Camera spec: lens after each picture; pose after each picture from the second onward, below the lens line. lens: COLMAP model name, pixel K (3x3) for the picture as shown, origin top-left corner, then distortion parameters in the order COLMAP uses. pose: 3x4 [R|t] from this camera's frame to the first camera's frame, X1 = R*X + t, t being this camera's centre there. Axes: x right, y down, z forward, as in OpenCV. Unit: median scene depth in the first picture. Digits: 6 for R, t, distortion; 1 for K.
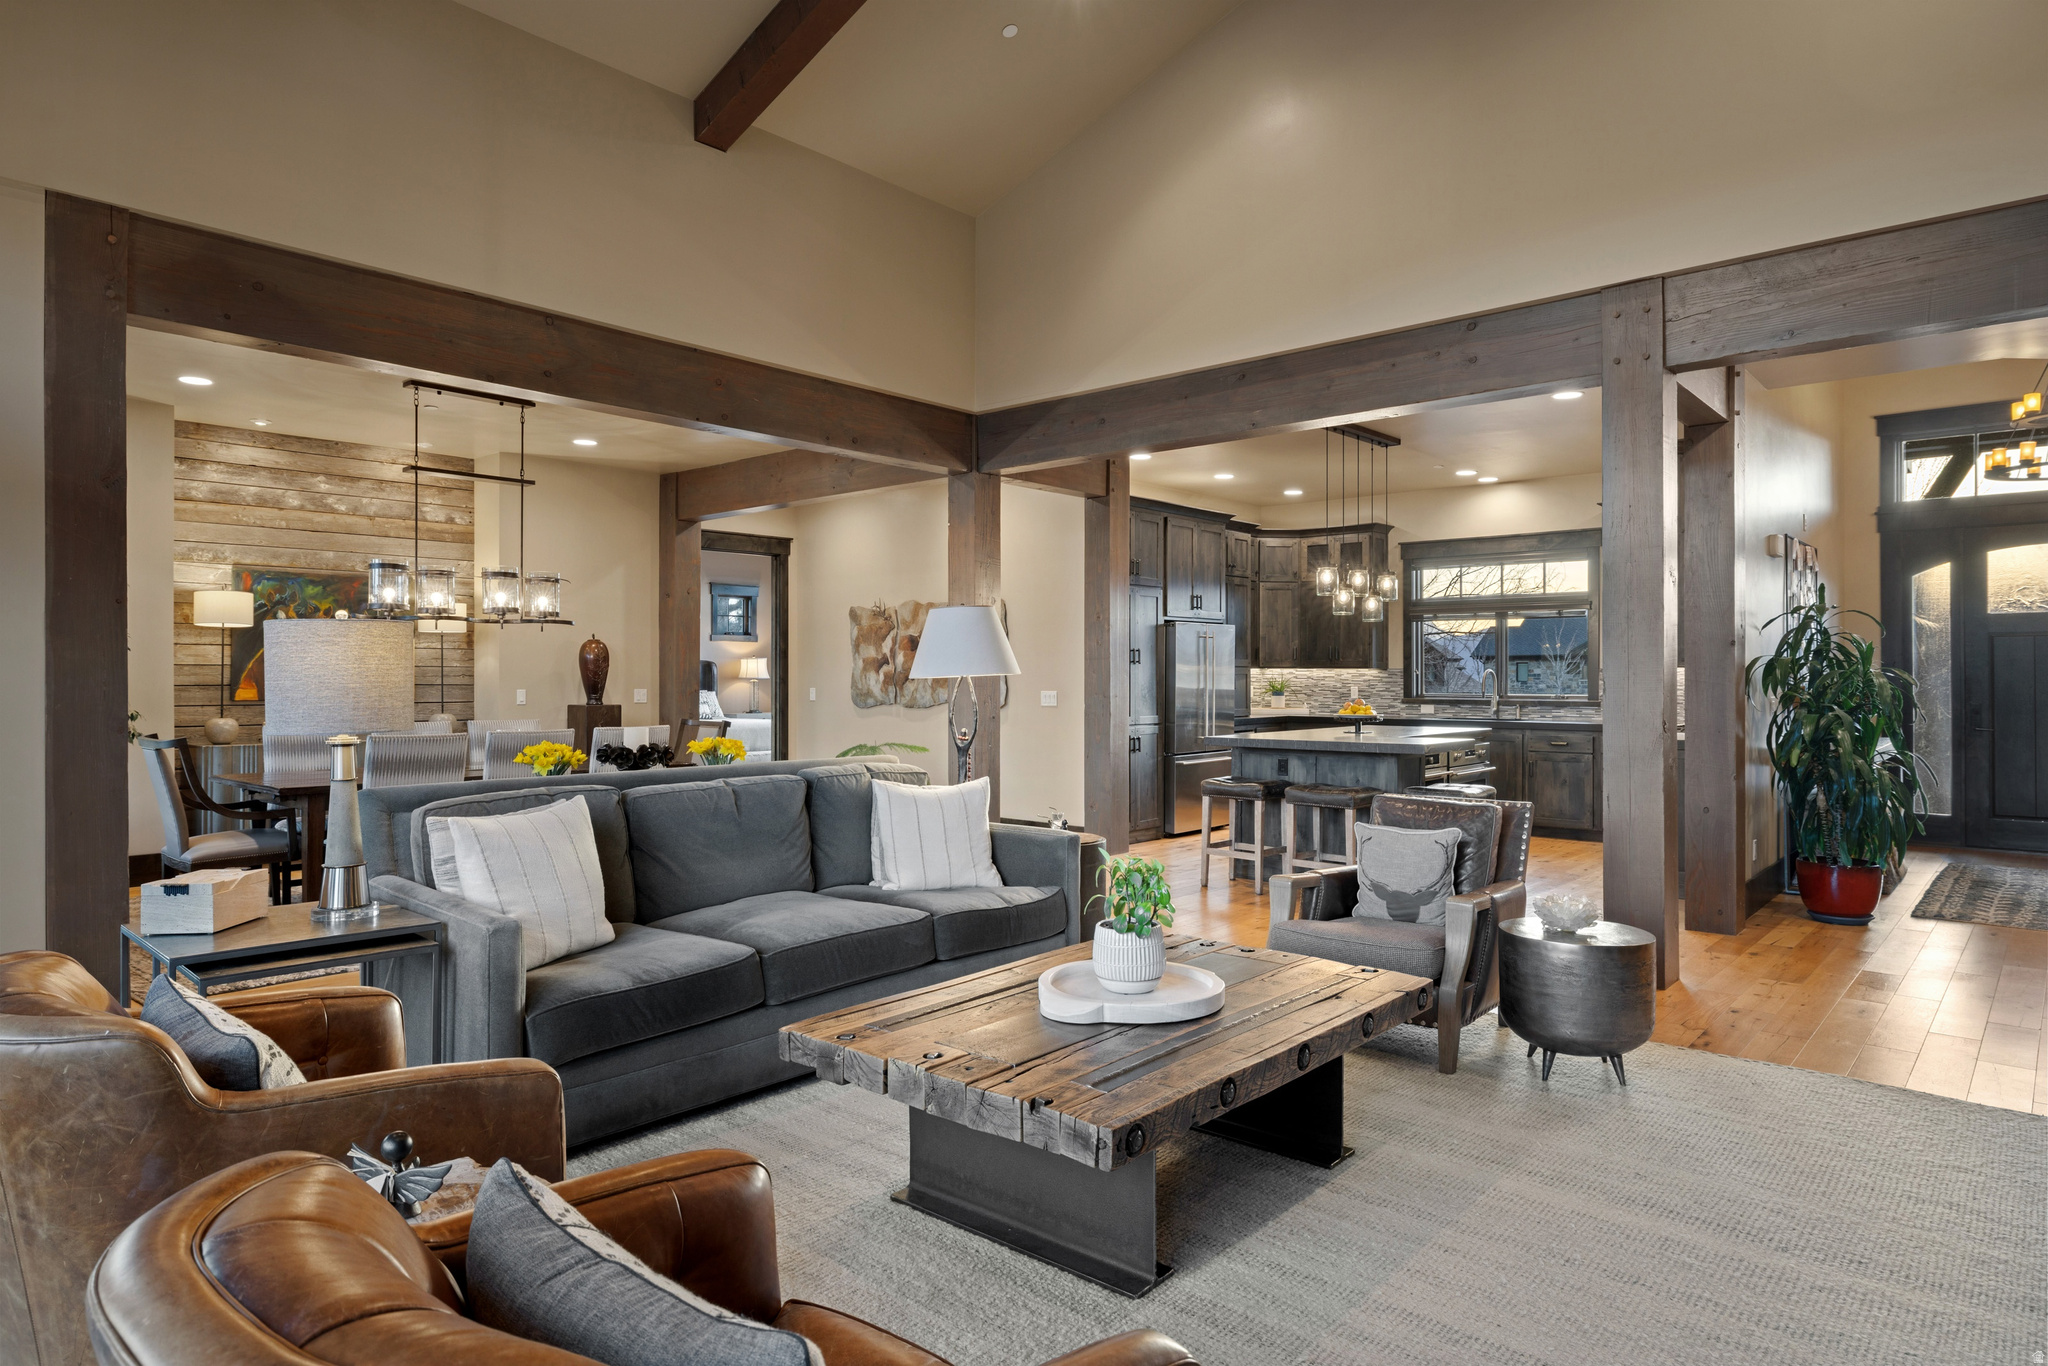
lens RADIAL K [[1210.1, 0, 1018.0], [0, 1210.1, 672.8], [0, 0, 1]] dist [-0.002767, -0.002055]
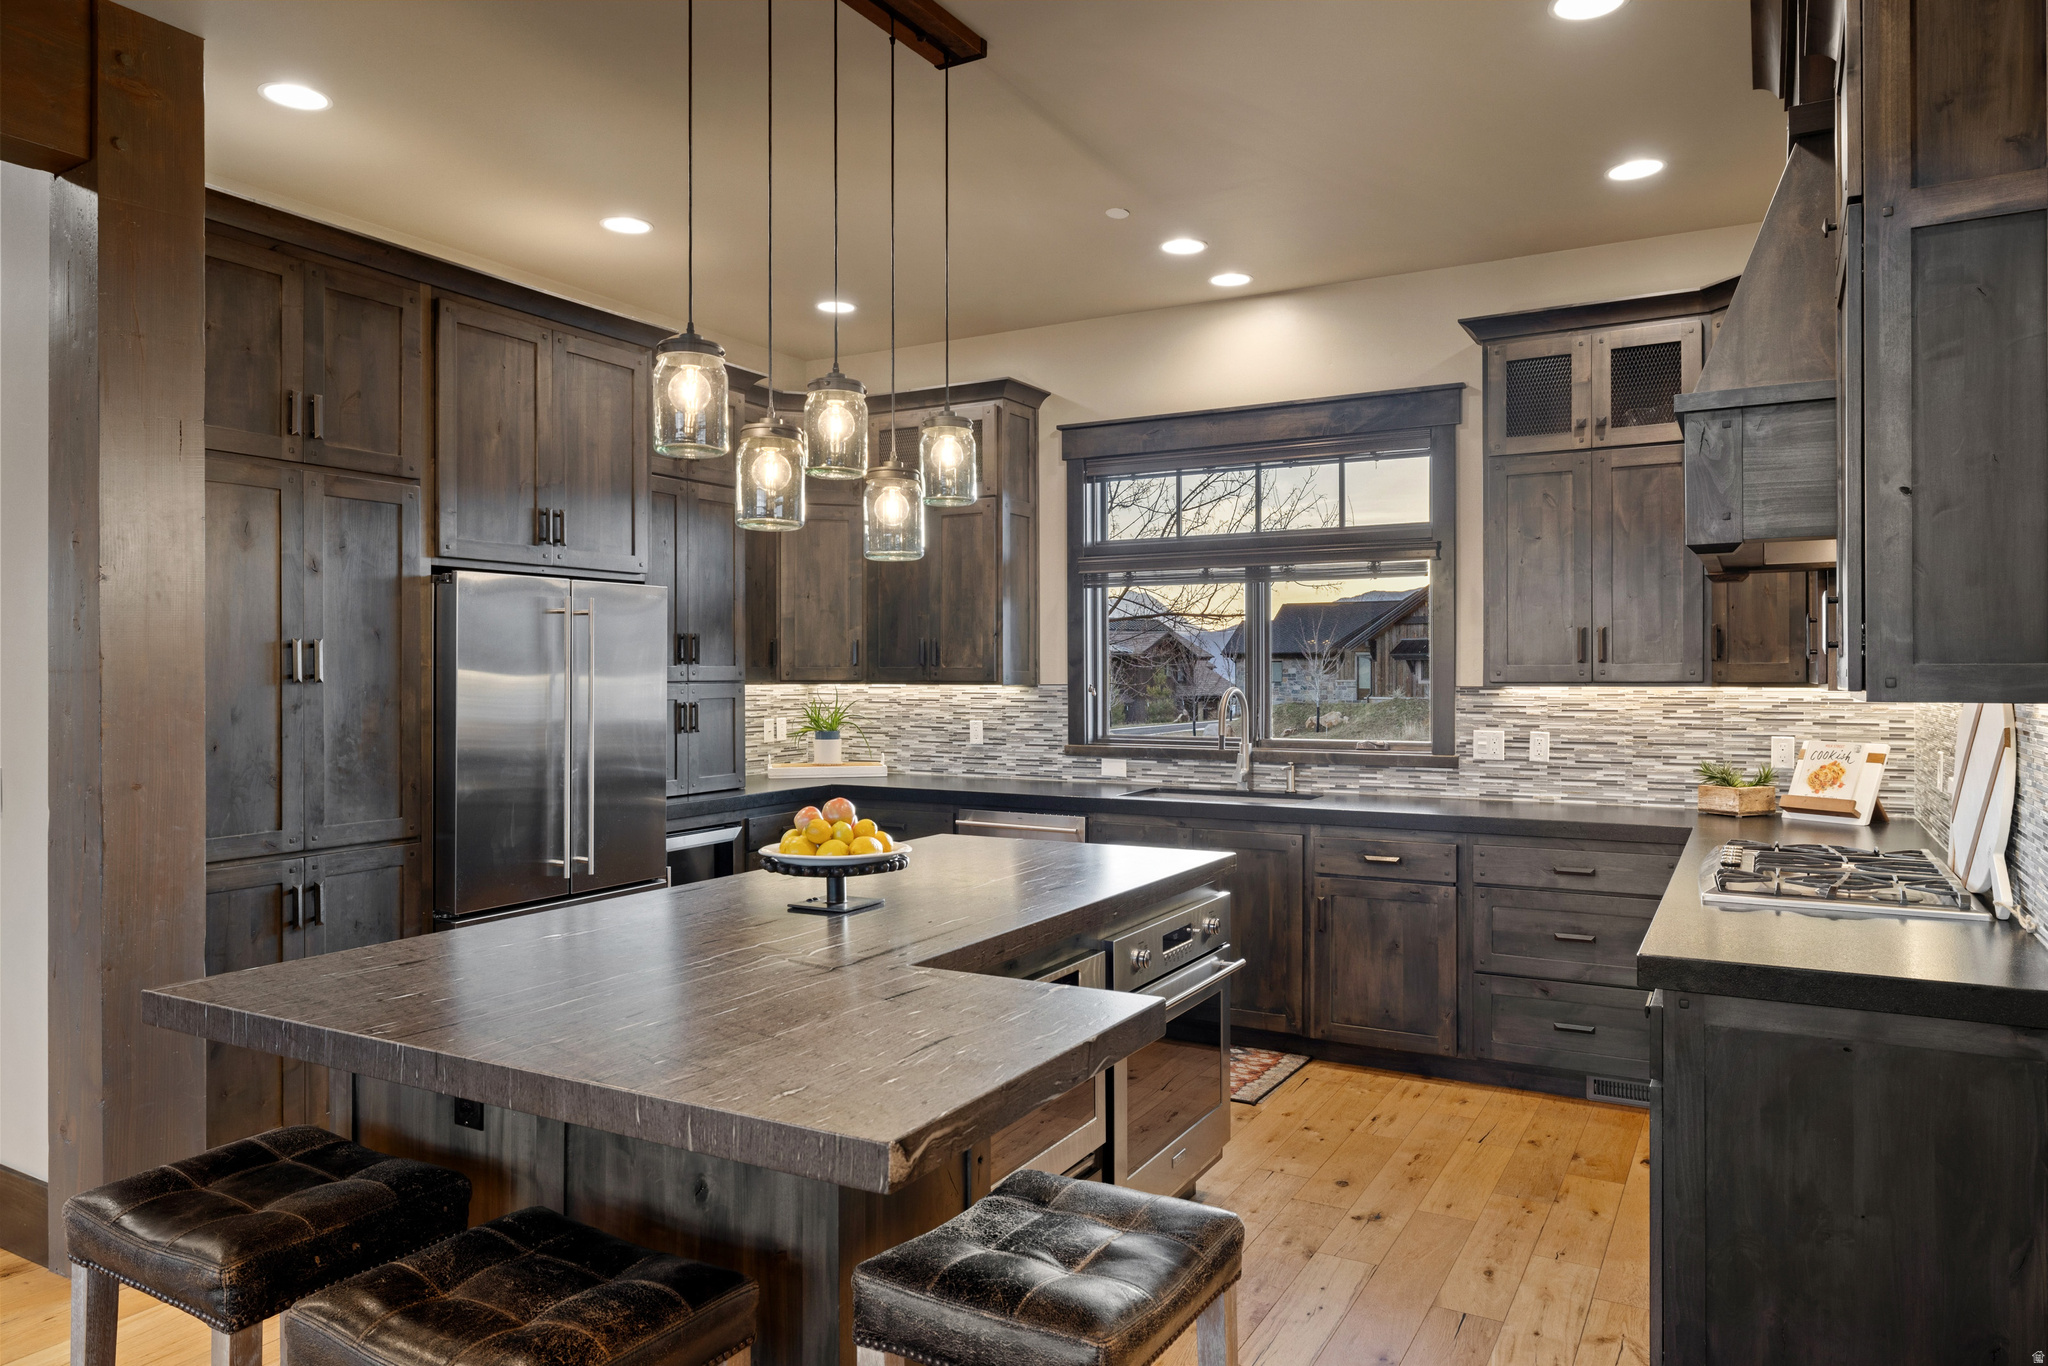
lens RADIAL K [[1329.3, 0, 1030.1], [0, 1329.3, 675.2], [0, 0, 1]] dist [-0.000971, 0.000715]
pose [[0.977254, -0.002375, 0.212057, 0.196255], [0.001740, 0.999993, 0.003181, -0.008946], [-0.212063, -0.002739, 0.977252, 0.495536]]
